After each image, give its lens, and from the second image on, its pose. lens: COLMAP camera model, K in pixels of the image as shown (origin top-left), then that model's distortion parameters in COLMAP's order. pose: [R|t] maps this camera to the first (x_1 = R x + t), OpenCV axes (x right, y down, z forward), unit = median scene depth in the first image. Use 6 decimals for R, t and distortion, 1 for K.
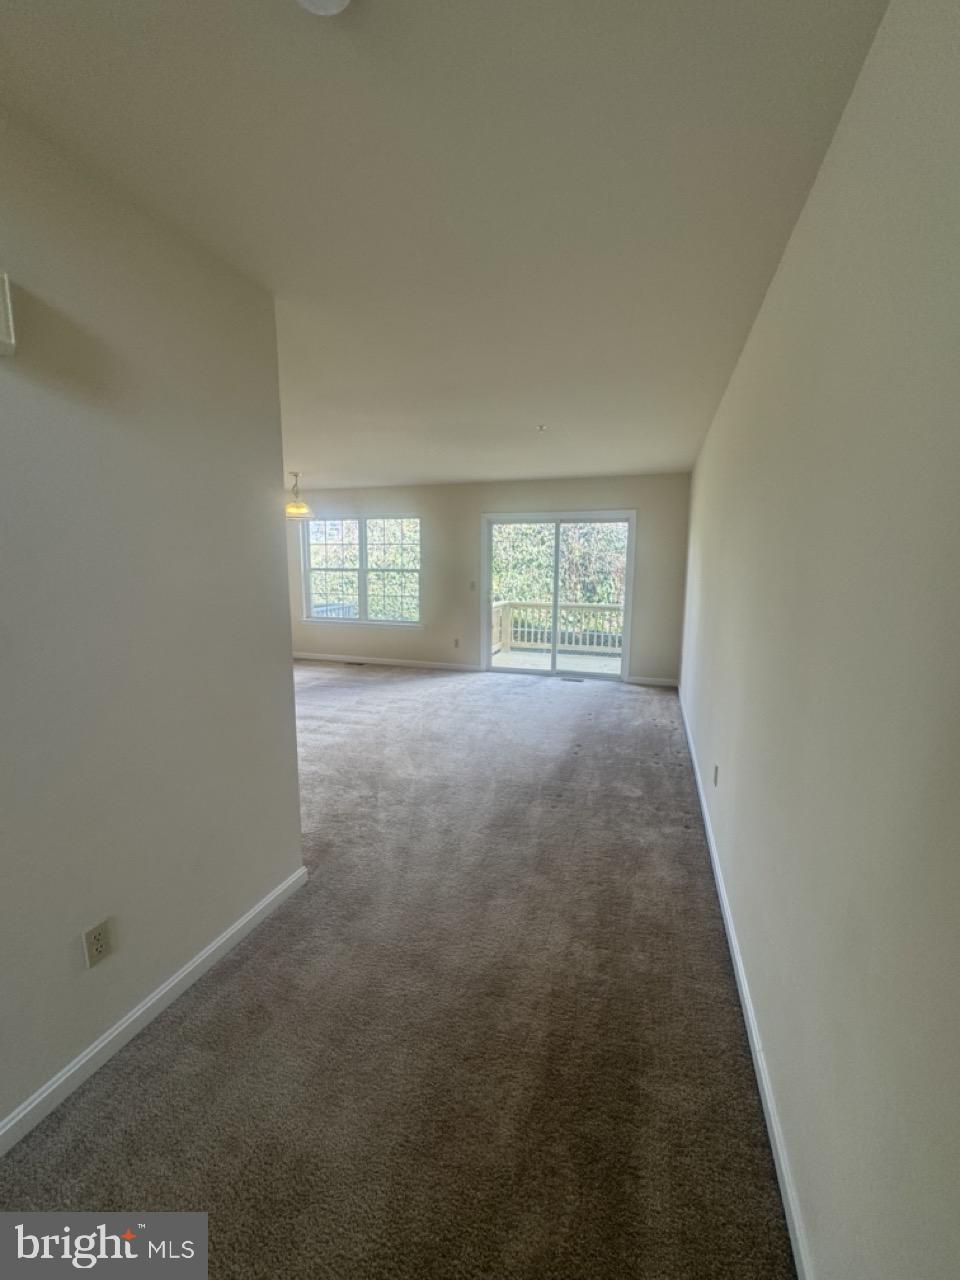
lens RADIAL K [[512.4, 0, 479.5], [0, 512.4, 642.5], [0, 0, 1]] dist [-0.000166, 0.000248]
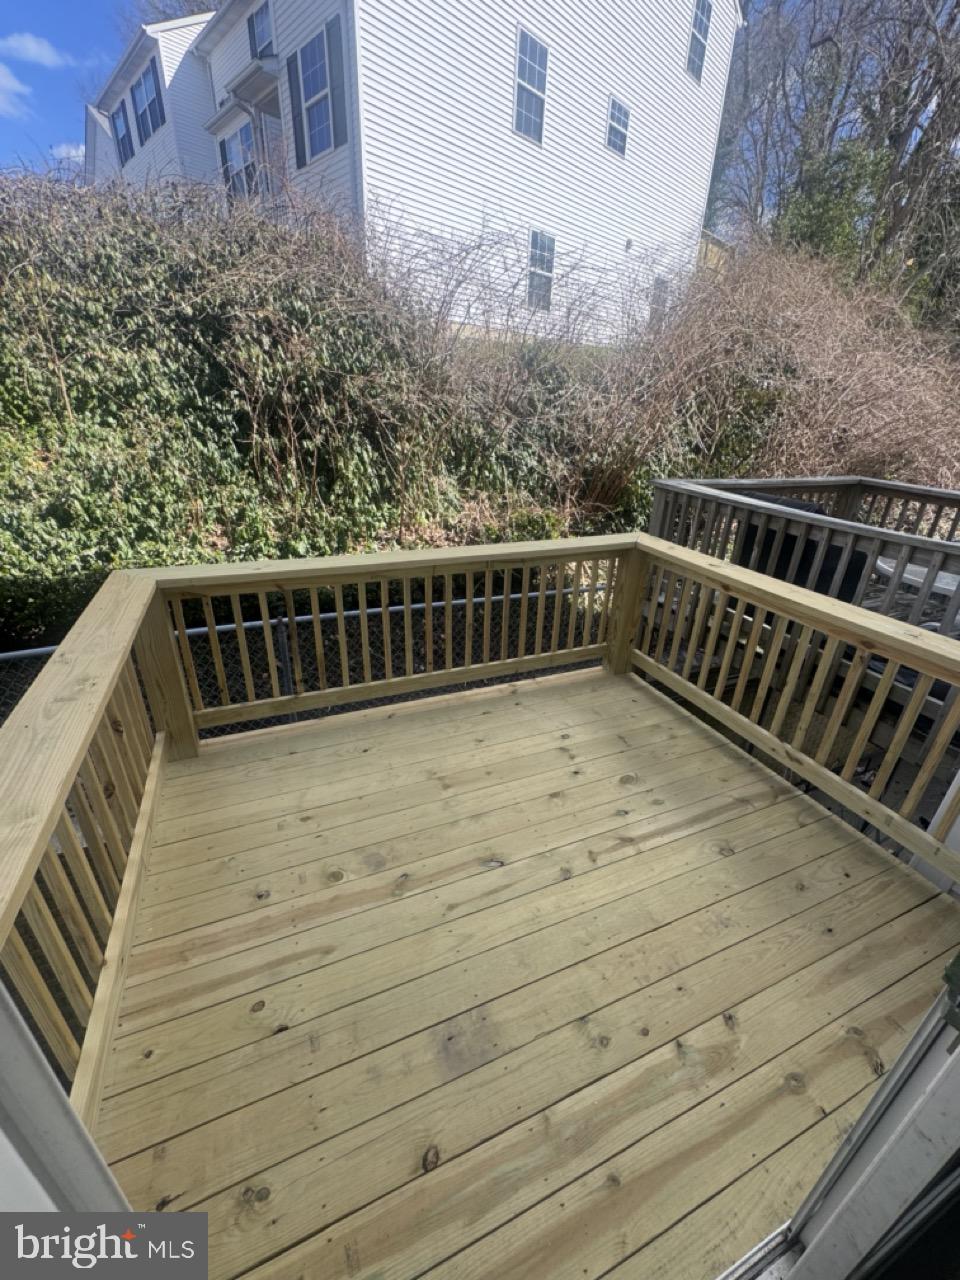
lens RADIAL K [[512.4, 0, 479.5], [0, 512.4, 642.5], [0, 0, 1]] dist [-0.000166, 0.000248]
pose [[0.750752, -0.259303, 0.607563, 0.024781], [0.074205, 0.947020, 0.312486, -0.147843], [-0.656403, -0.189515, 0.730219, 0.936439]]
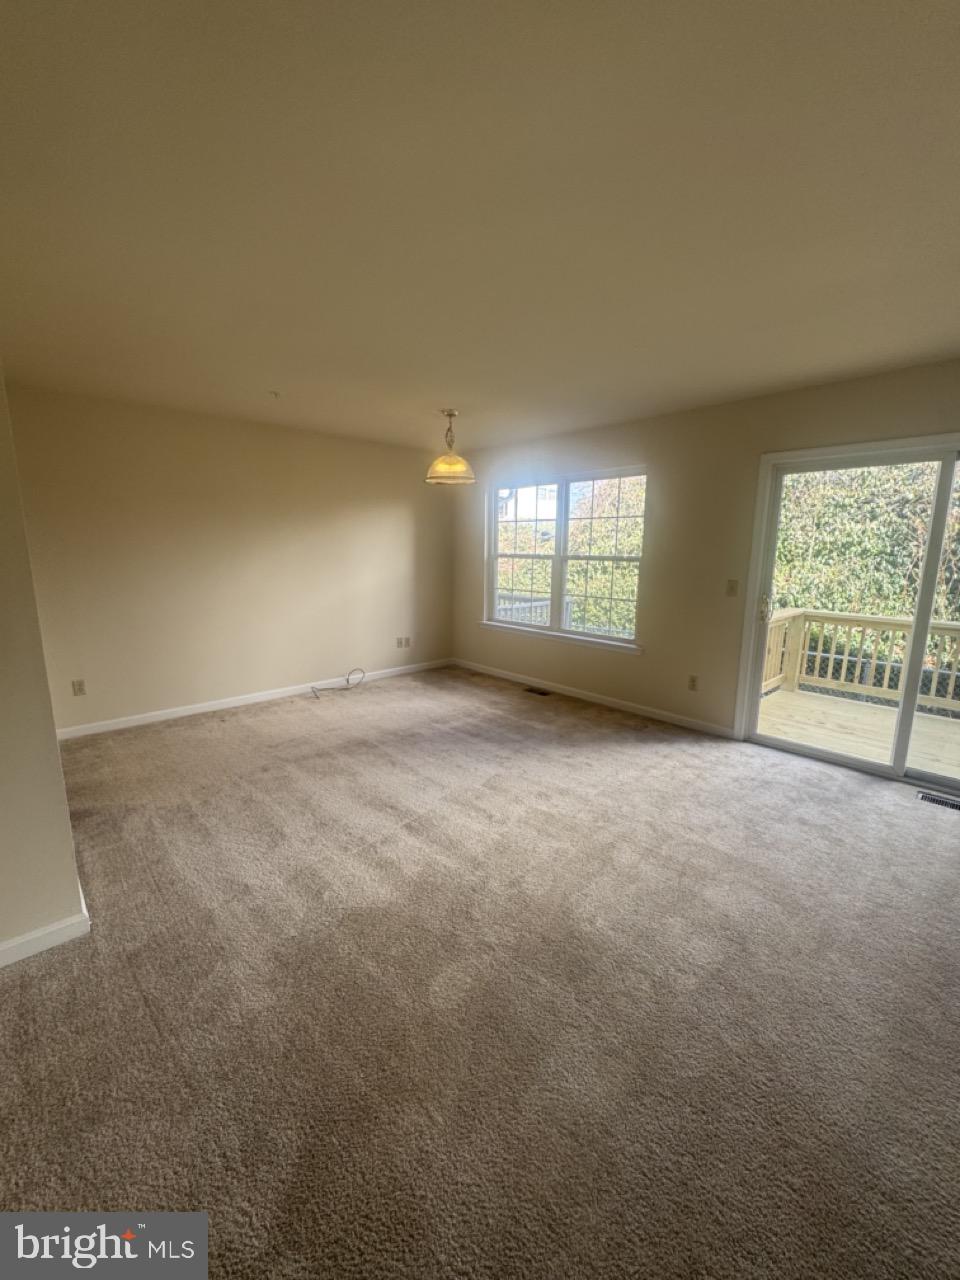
lens RADIAL K [[512.4, 0, 479.5], [0, 512.4, 642.5], [0, 0, 1]] dist [-0.000166, 0.000248]
pose [[0.875986, 0.088621, -0.474126, 0.015376], [-0.075689, 0.996054, 0.046335, -0.053607], [0.476362, -0.004703, 0.879237, 0.358751]]
